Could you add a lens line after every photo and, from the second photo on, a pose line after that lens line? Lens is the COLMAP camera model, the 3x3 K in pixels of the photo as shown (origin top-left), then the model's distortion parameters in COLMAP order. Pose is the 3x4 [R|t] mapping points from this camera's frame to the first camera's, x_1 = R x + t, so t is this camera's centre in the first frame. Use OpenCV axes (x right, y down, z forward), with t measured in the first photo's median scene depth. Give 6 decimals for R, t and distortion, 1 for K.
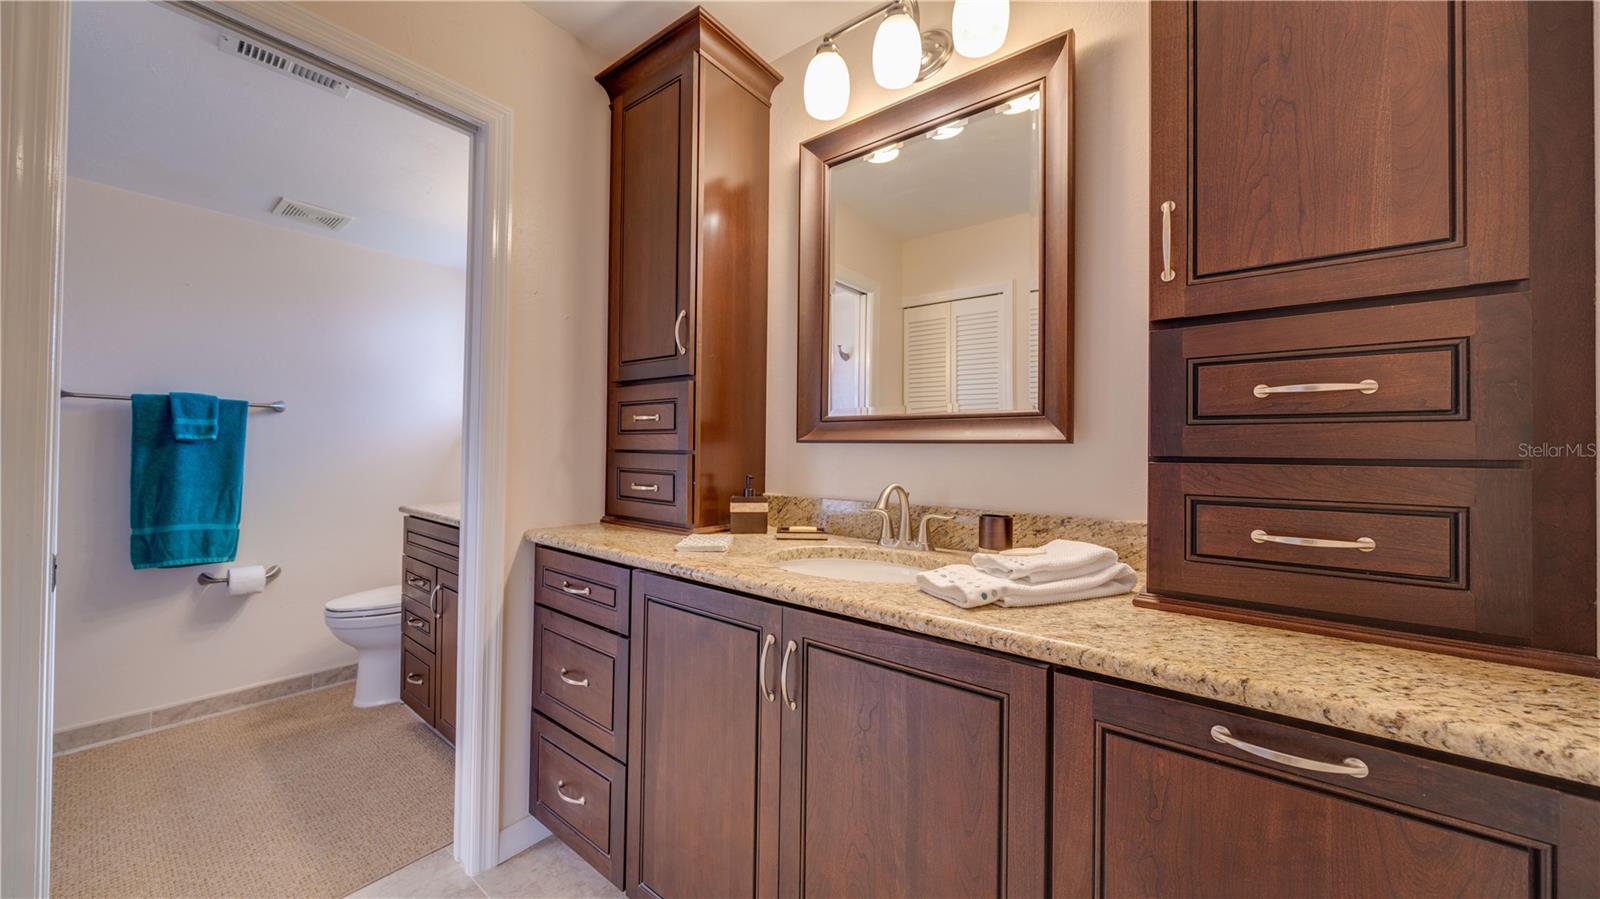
lens RADIAL K [[551.3, 0, 793.3], [0, 551.3, 443.1], [0, 0, 1]] dist [-0.006138, 0.000161]
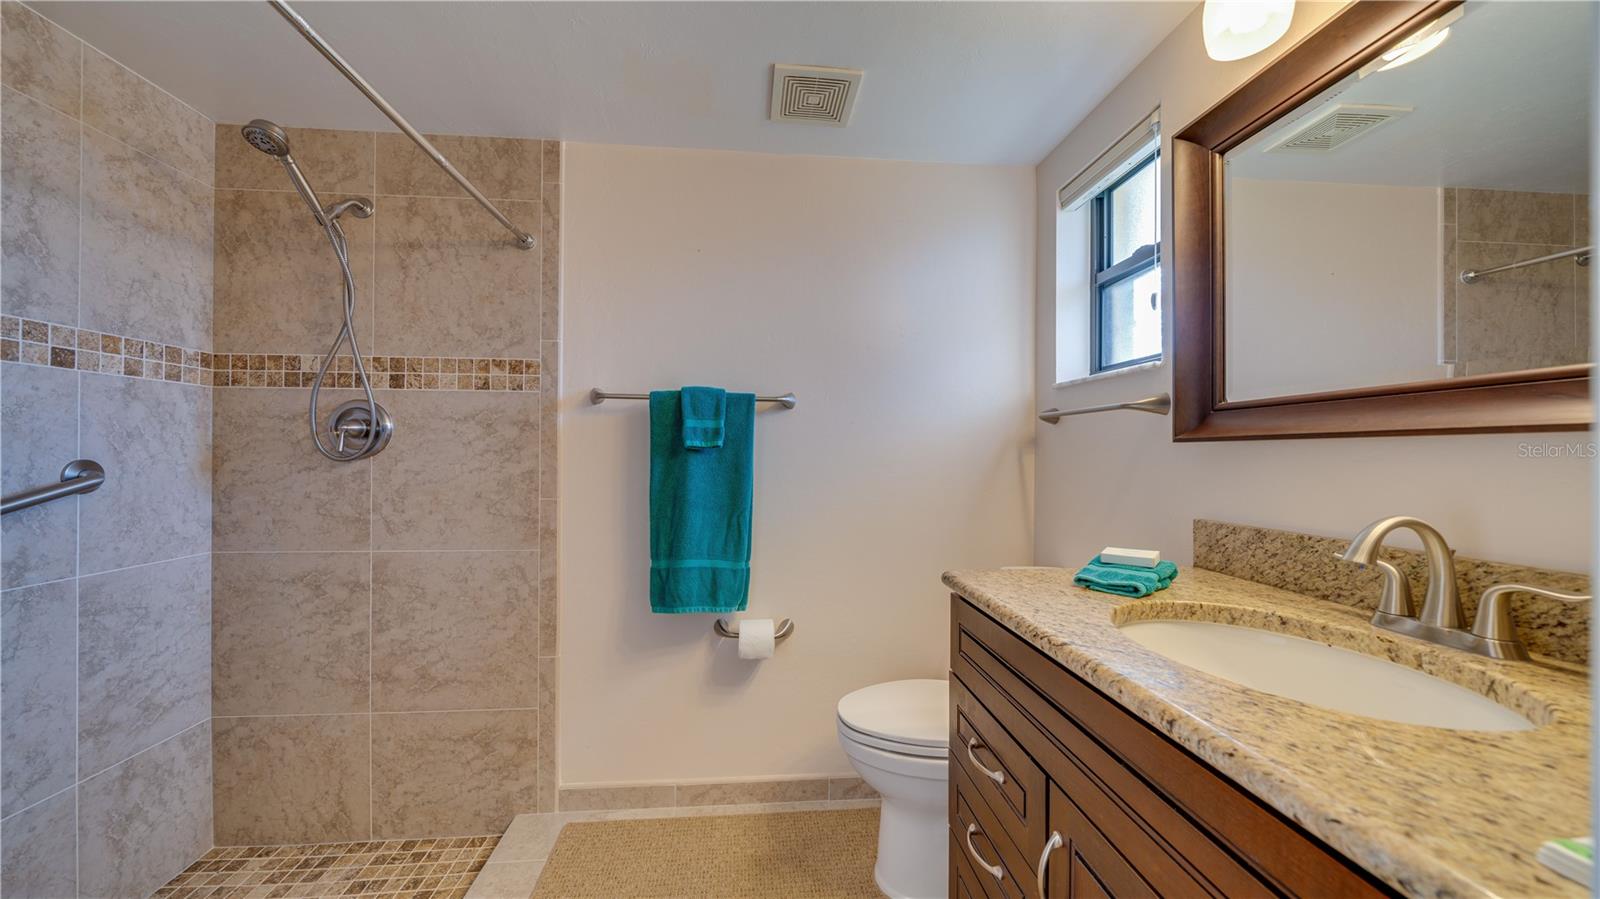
lens RADIAL K [[551.3, 0, 797.2], [0, 551.3, 452.3], [0, 0, 1]] dist [-0.006138, 0.000161]
pose [[0.685347, -0.013156, -0.728098, -0.443658], [0.013077, 0.999898, -0.005758, 0.006628], [0.728099, -0.005575, 0.685449, 0.563953]]
